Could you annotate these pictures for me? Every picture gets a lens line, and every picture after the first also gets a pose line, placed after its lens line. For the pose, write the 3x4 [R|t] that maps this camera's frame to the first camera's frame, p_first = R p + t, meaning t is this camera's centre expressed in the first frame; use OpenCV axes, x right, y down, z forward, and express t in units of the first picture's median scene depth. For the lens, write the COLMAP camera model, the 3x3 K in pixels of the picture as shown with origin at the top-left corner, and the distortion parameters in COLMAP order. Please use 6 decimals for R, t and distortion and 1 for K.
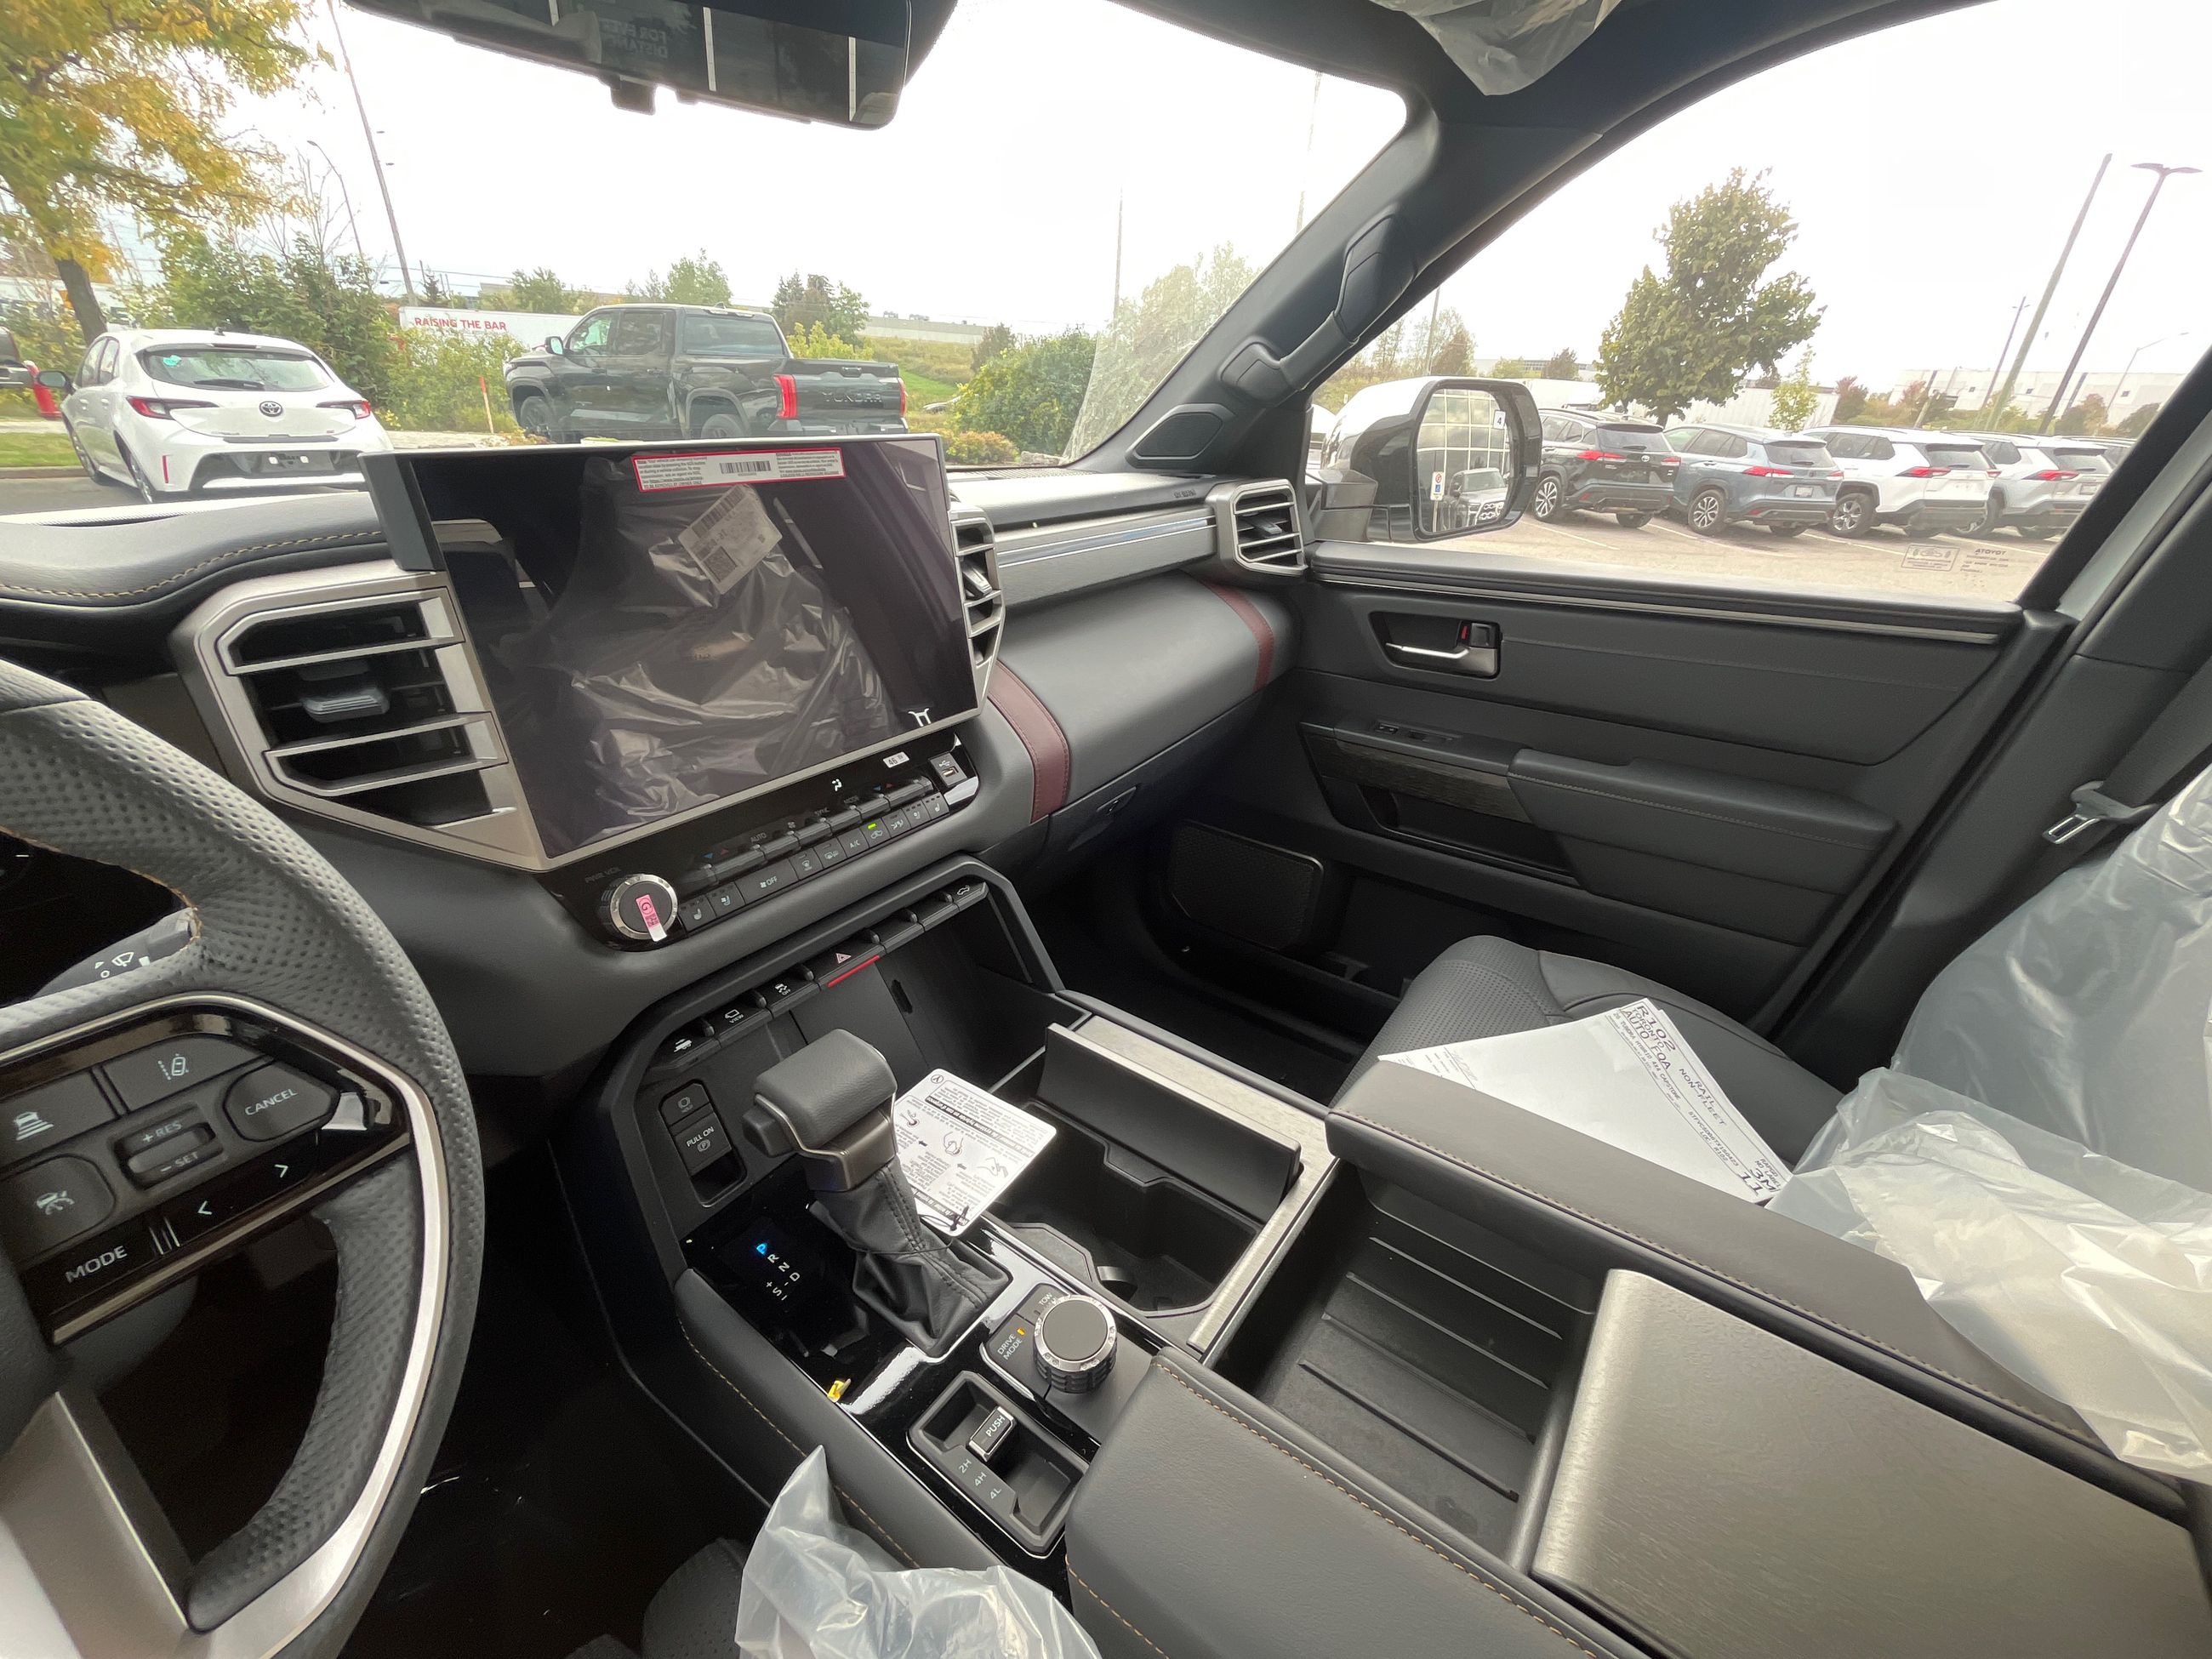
lens RADIAL K [[911.7, 0, 1098.8], [0, 911.7, 824.5], [0, 0, 1]] dist [-0.000977, 0.003588]
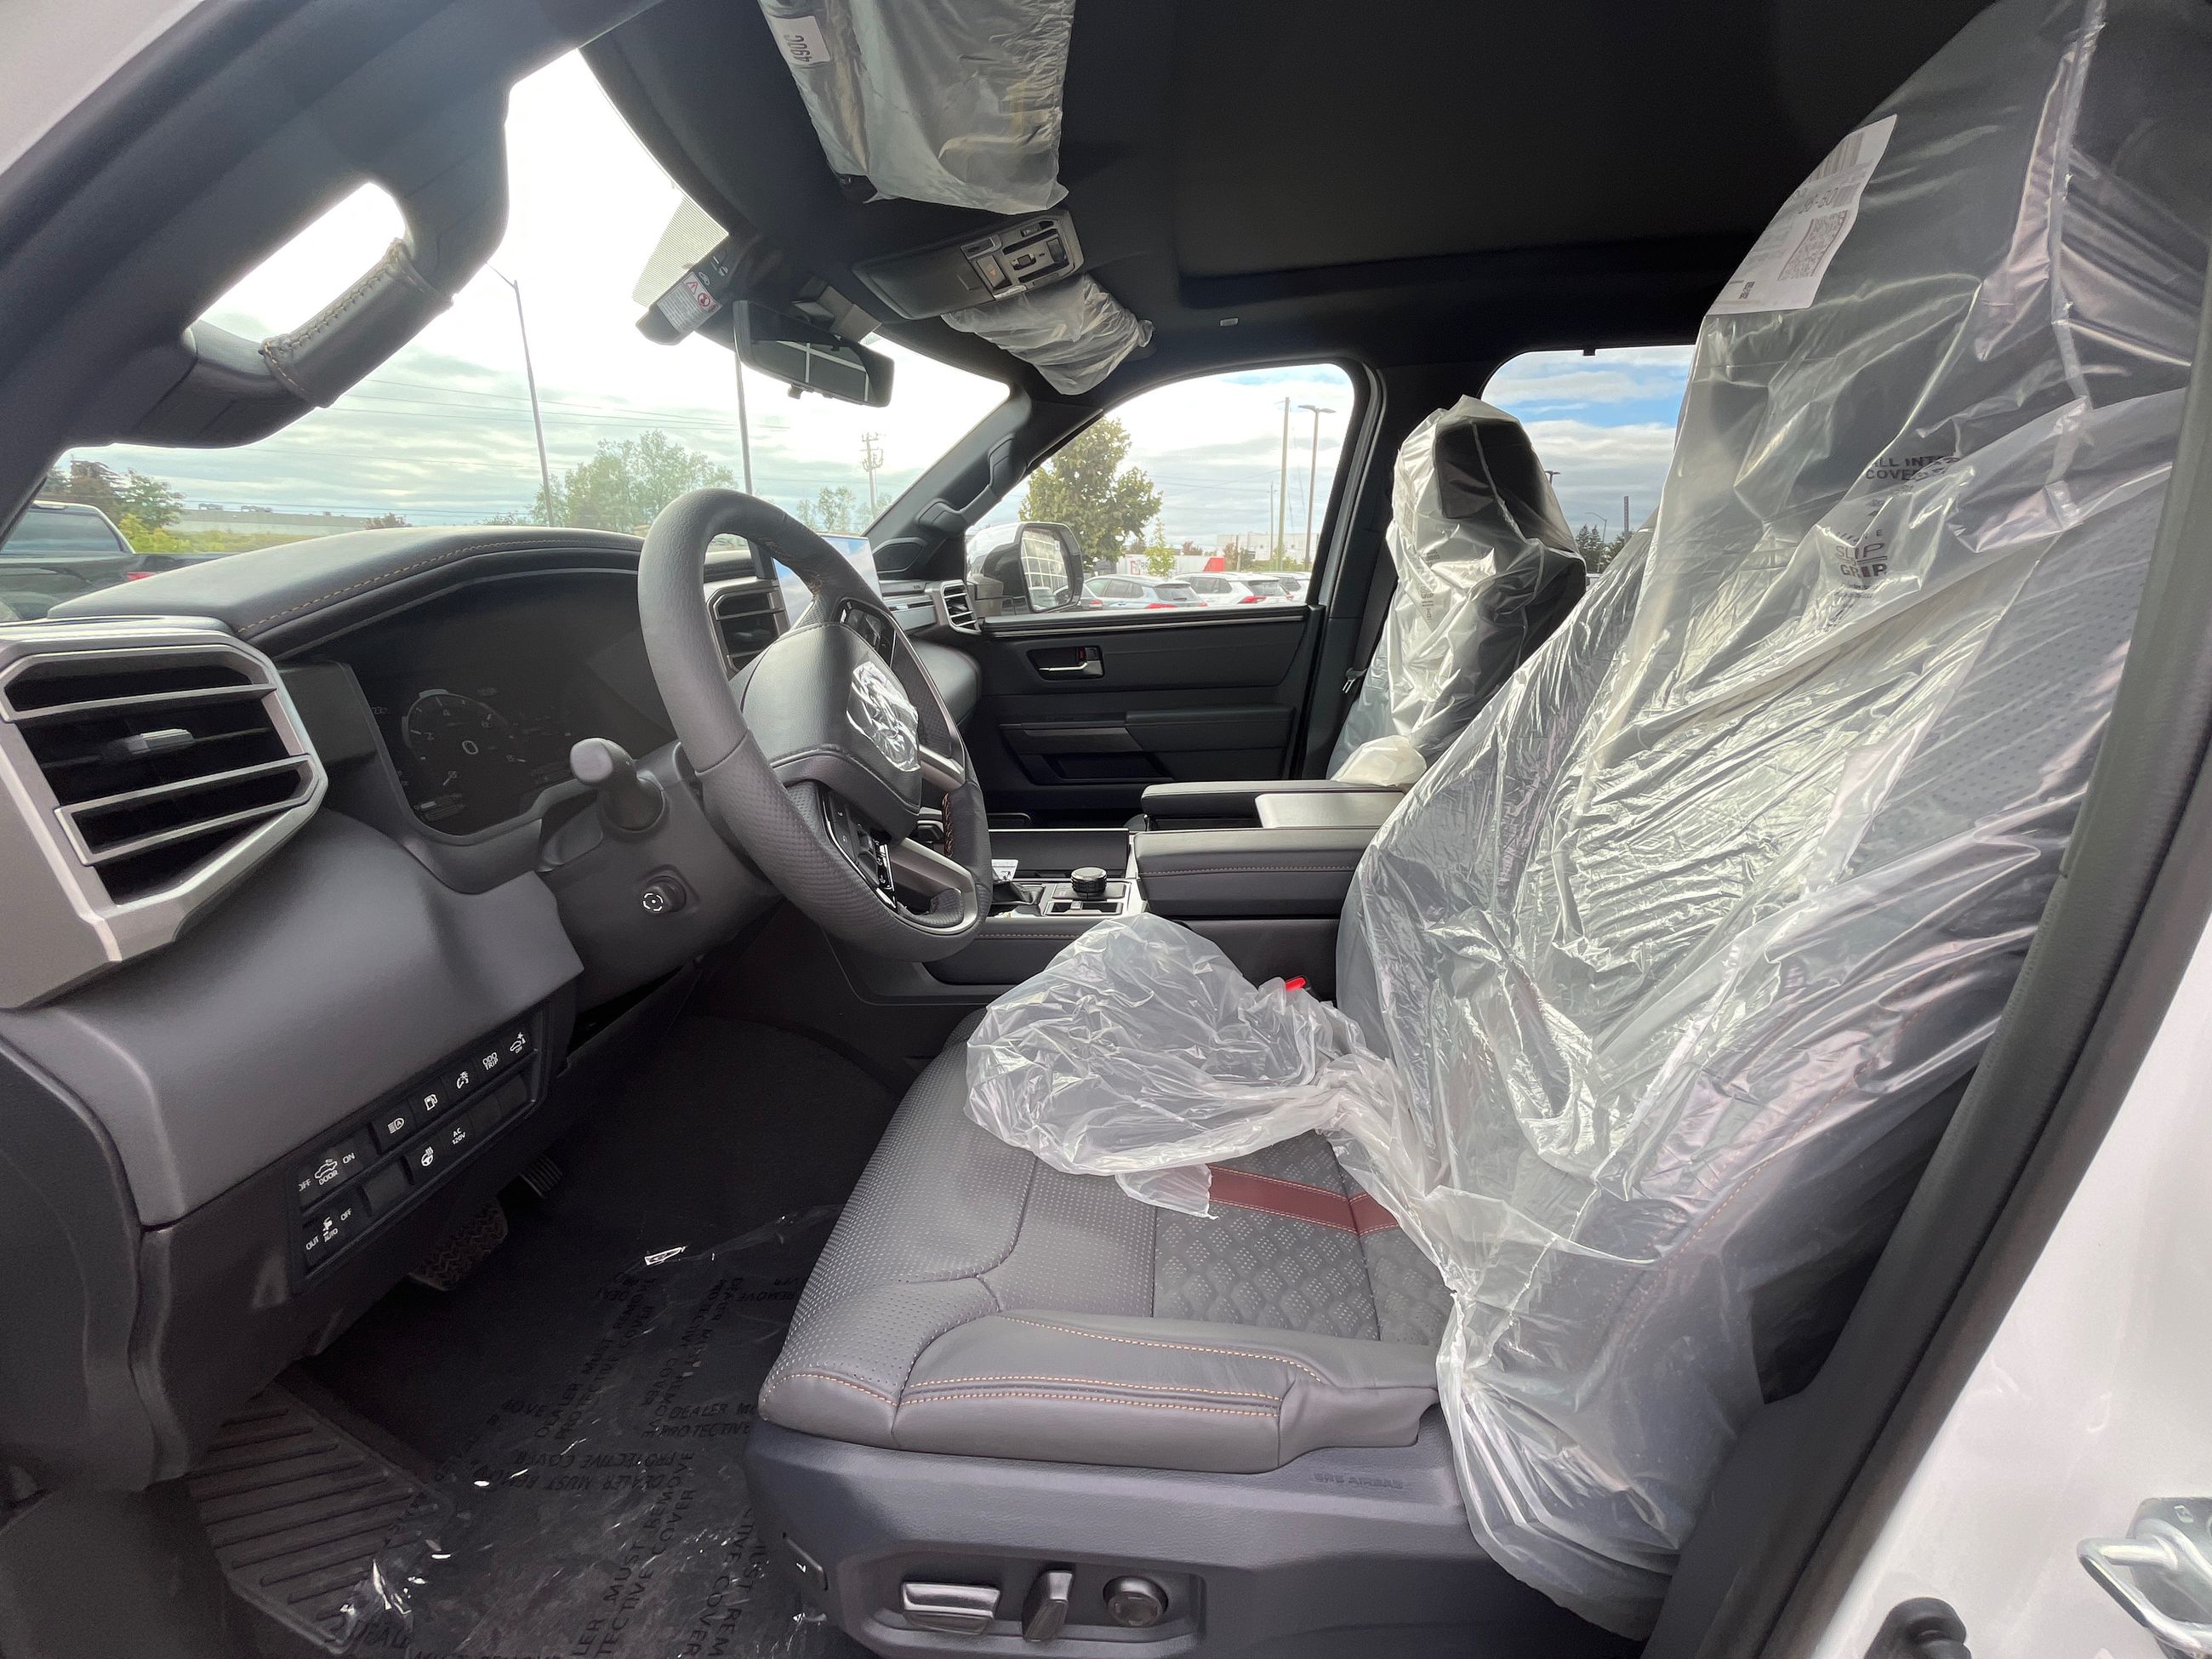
lens RADIAL K [[911.7, 0, 1098.8], [0, 911.7, 824.5], [0, 0, 1]] dist [-0.000977, 0.003588]
pose [[0.855738, -0.182512, 0.484151, -0.441208], [0.261056, 0.960187, -0.099451, 0.264640], [-0.446724, 0.211495, 0.869314, -0.433256]]
